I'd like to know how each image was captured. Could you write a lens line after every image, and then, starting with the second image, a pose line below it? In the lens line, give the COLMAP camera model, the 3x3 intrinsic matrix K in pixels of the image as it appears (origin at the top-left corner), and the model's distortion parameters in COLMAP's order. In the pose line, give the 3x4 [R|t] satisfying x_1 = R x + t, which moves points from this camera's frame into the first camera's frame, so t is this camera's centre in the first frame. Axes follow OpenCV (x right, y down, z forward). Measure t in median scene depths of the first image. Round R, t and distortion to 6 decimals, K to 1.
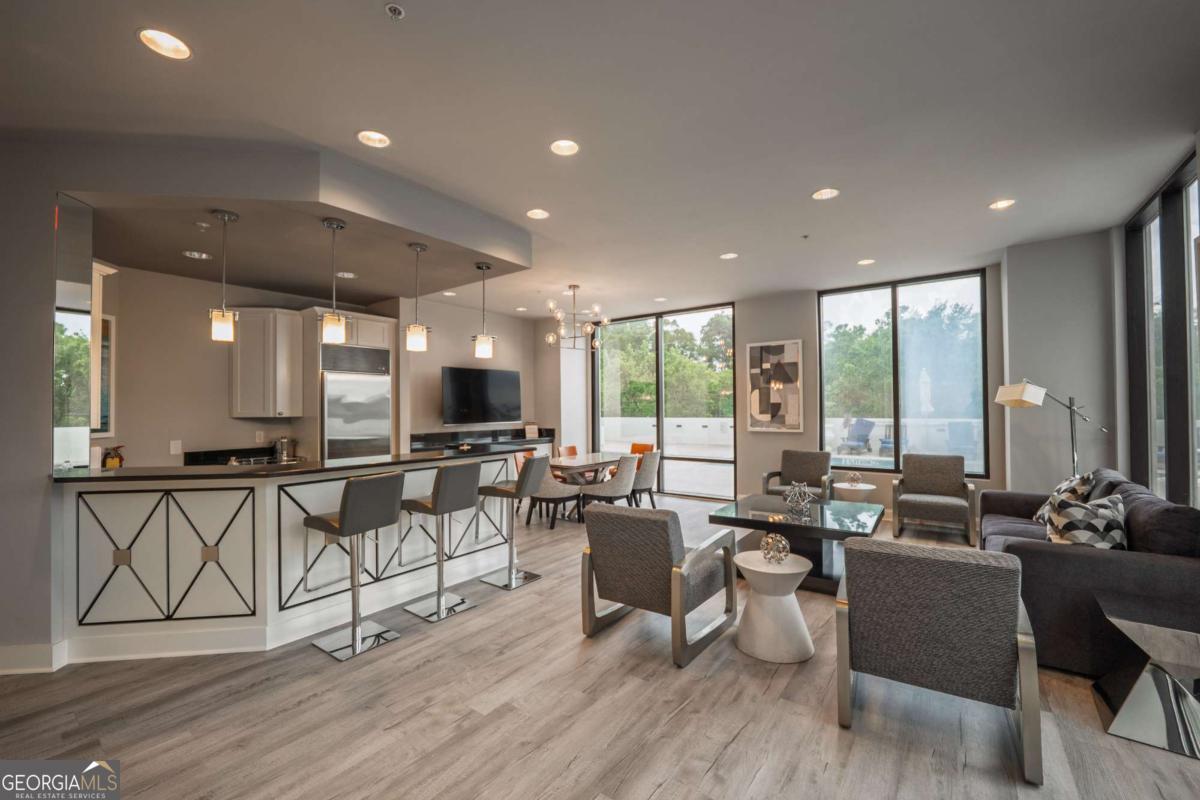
lens RADIAL K [[480.3, 0, 601.4], [0, 480.3, 405.5], [0, 0, 1]] dist [0.000045, 0.000003]
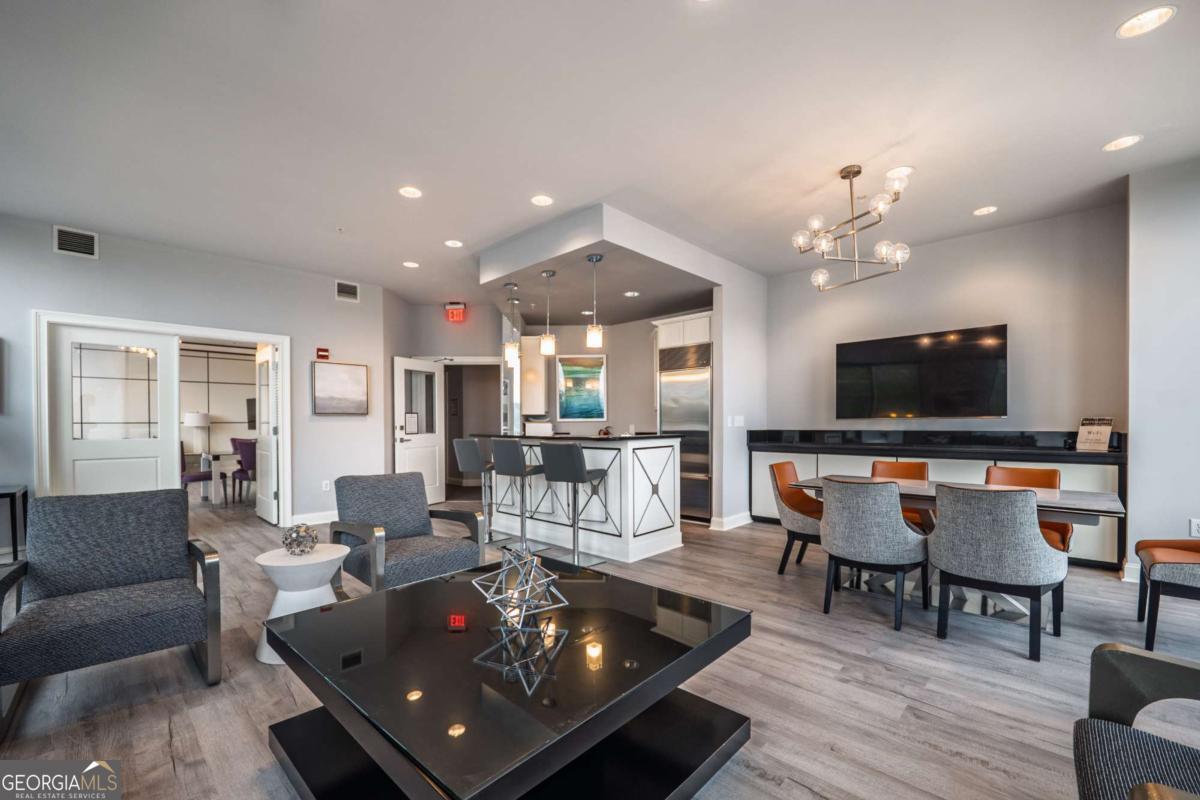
lens RADIAL K [[493.2, 0, 598.1], [0, 493.2, 425.4], [0, 0, 1]] dist [-0.000286, -0.000007]
pose [[-0.116154, 0.012721, -0.993150, 0.789562], [0.013575, 0.999845, 0.011219, 0.055376], [0.993138, -0.012179, -0.116309, 1.098075]]
